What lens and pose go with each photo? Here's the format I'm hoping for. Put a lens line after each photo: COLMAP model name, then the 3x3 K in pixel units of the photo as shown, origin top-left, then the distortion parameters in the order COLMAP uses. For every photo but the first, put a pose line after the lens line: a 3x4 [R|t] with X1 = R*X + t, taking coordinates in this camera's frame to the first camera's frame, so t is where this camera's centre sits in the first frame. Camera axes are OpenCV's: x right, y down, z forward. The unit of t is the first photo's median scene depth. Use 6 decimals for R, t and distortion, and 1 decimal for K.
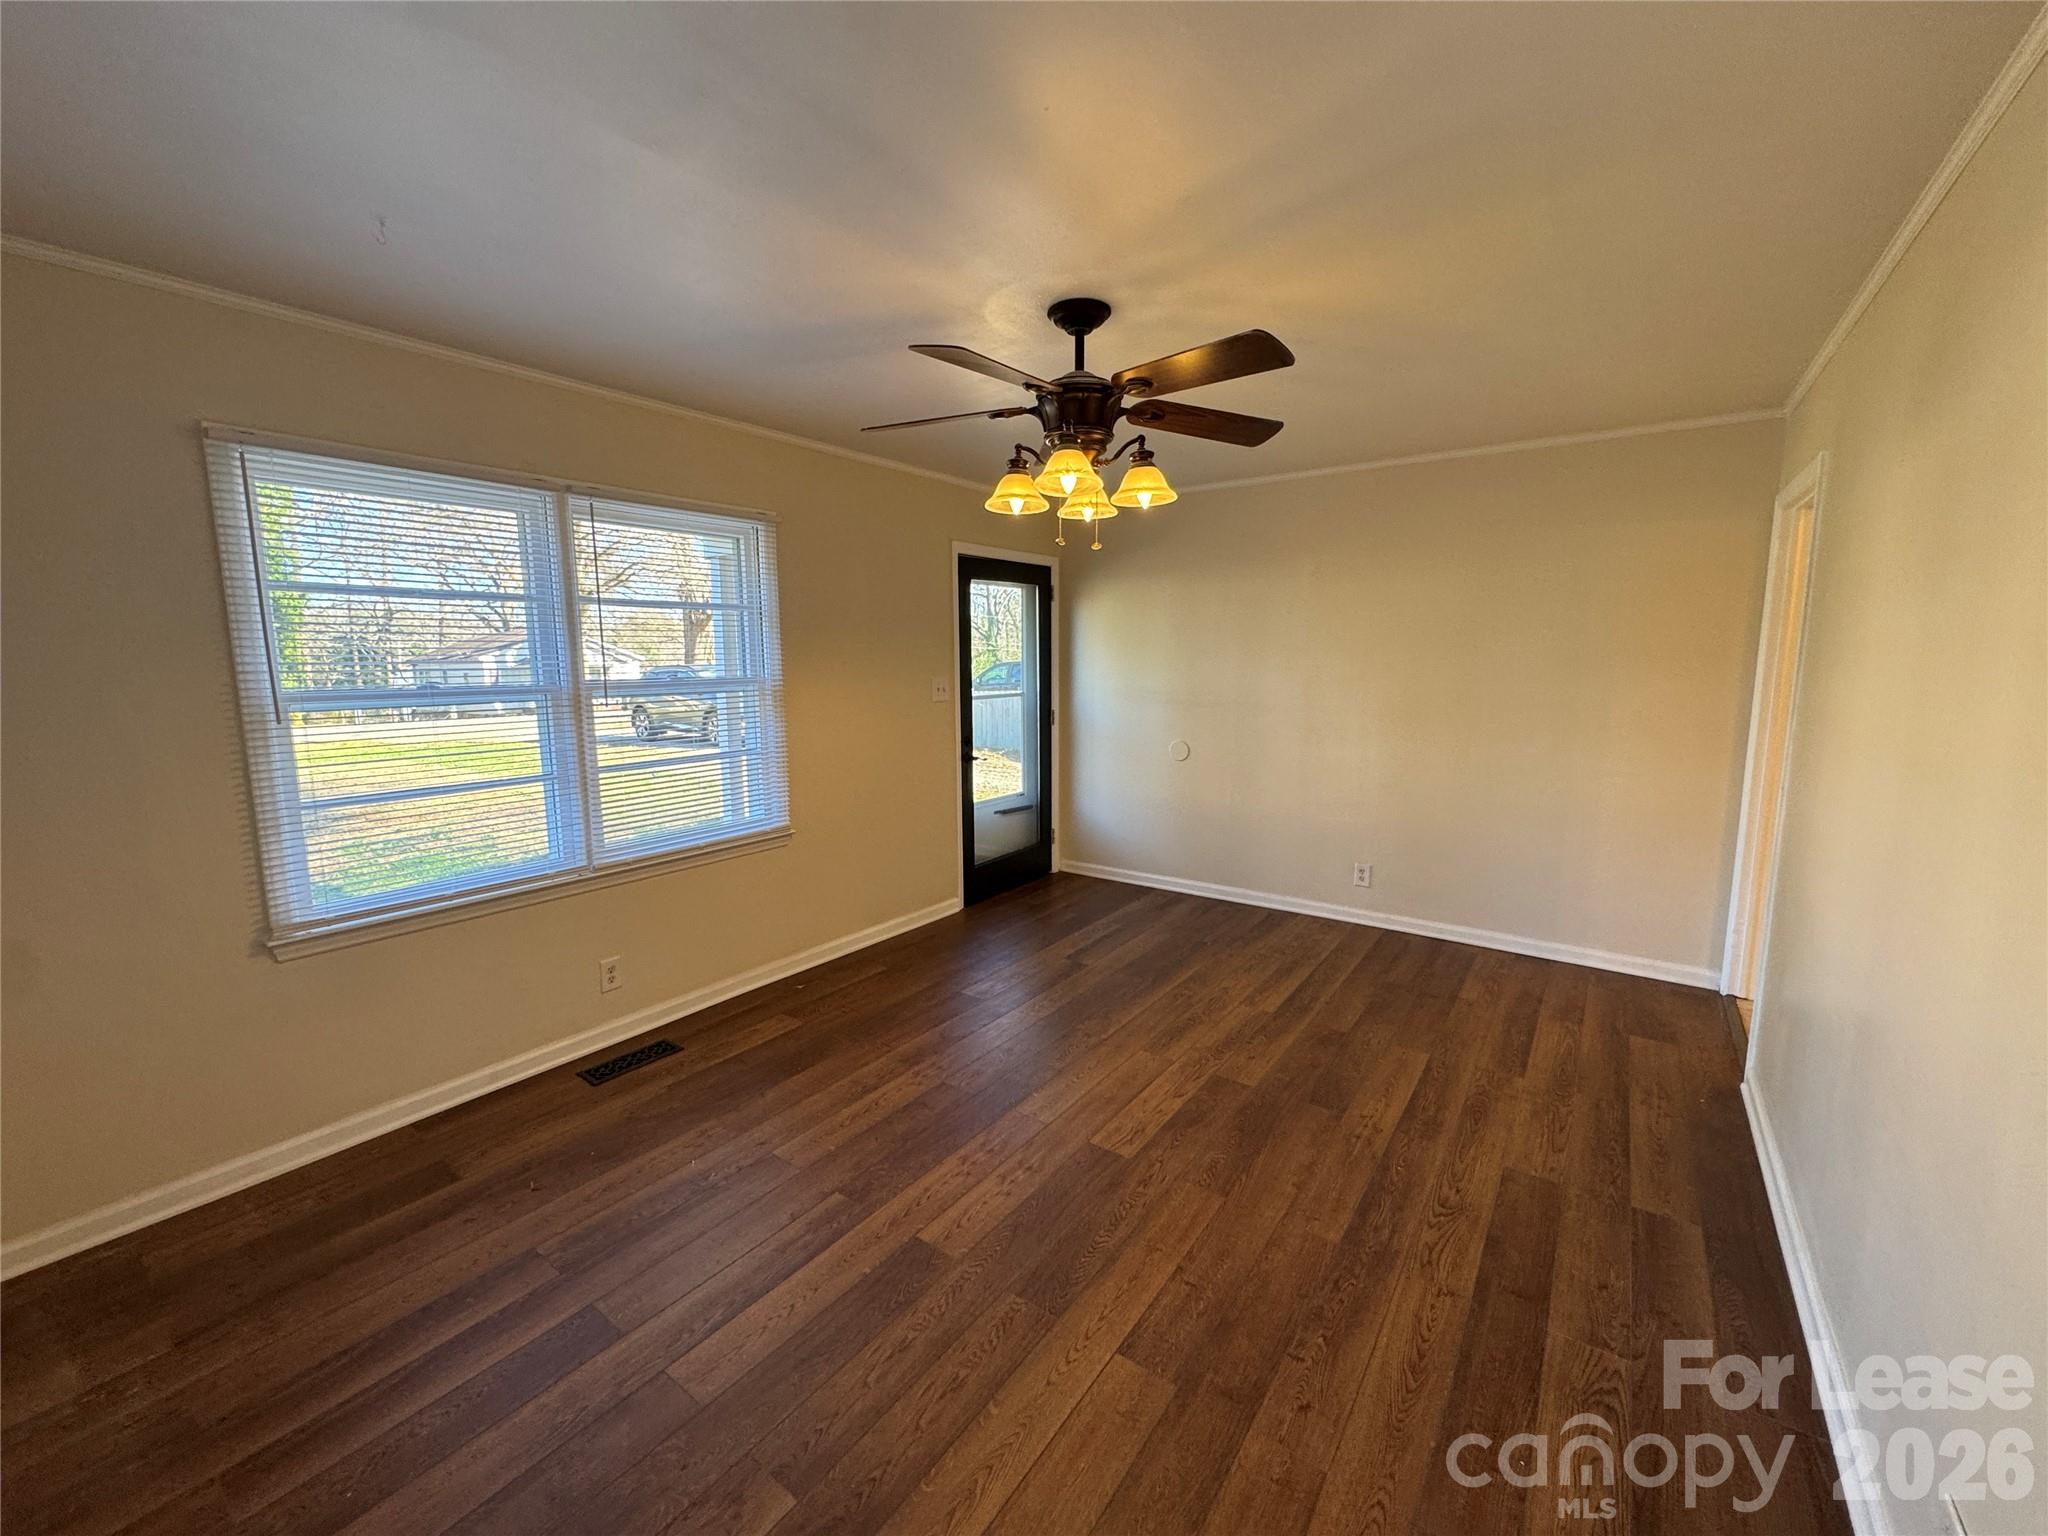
lens RADIAL K [[815.2, 0, 1023.6], [0, 815.2, 764.1], [0, 0, 1]] dist [-0.001277, -0.000272]
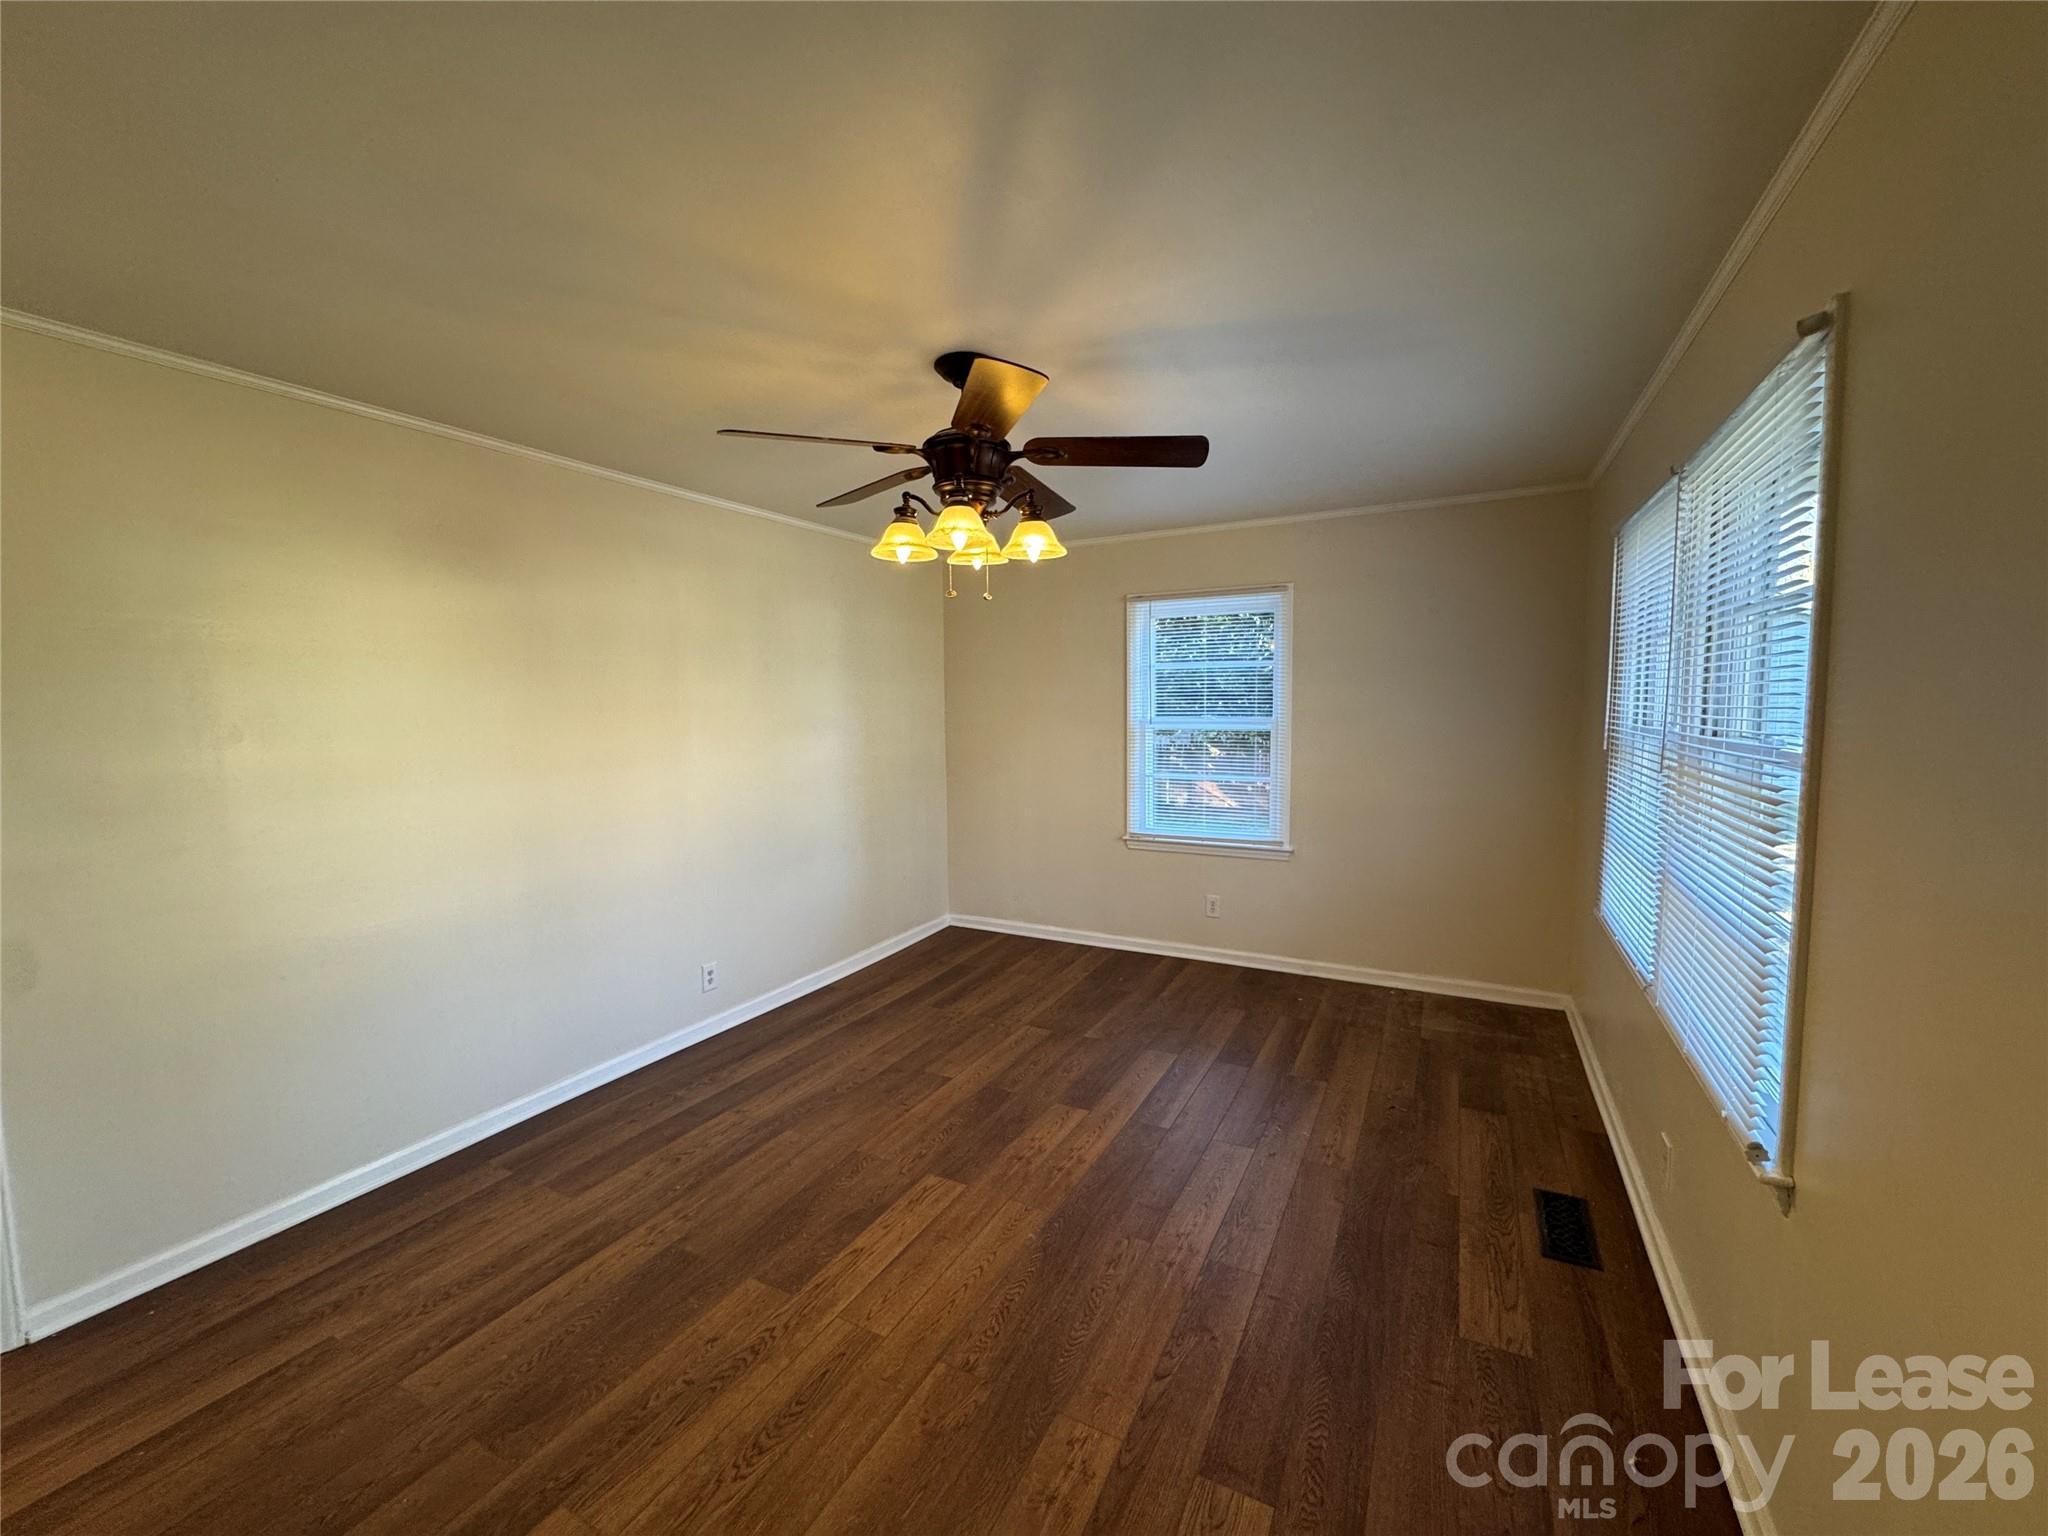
lens RADIAL K [[815.2, 0, 1023.6], [0, 815.2, 764.1], [0, 0, 1]] dist [-0.001277, -0.000272]
pose [[-0.989235, 0.030097, -0.143209, 0.150078], [-0.001084, 0.977088, 0.212835, -0.281702], [0.146333, 0.210699, -0.966536, 2.010292]]
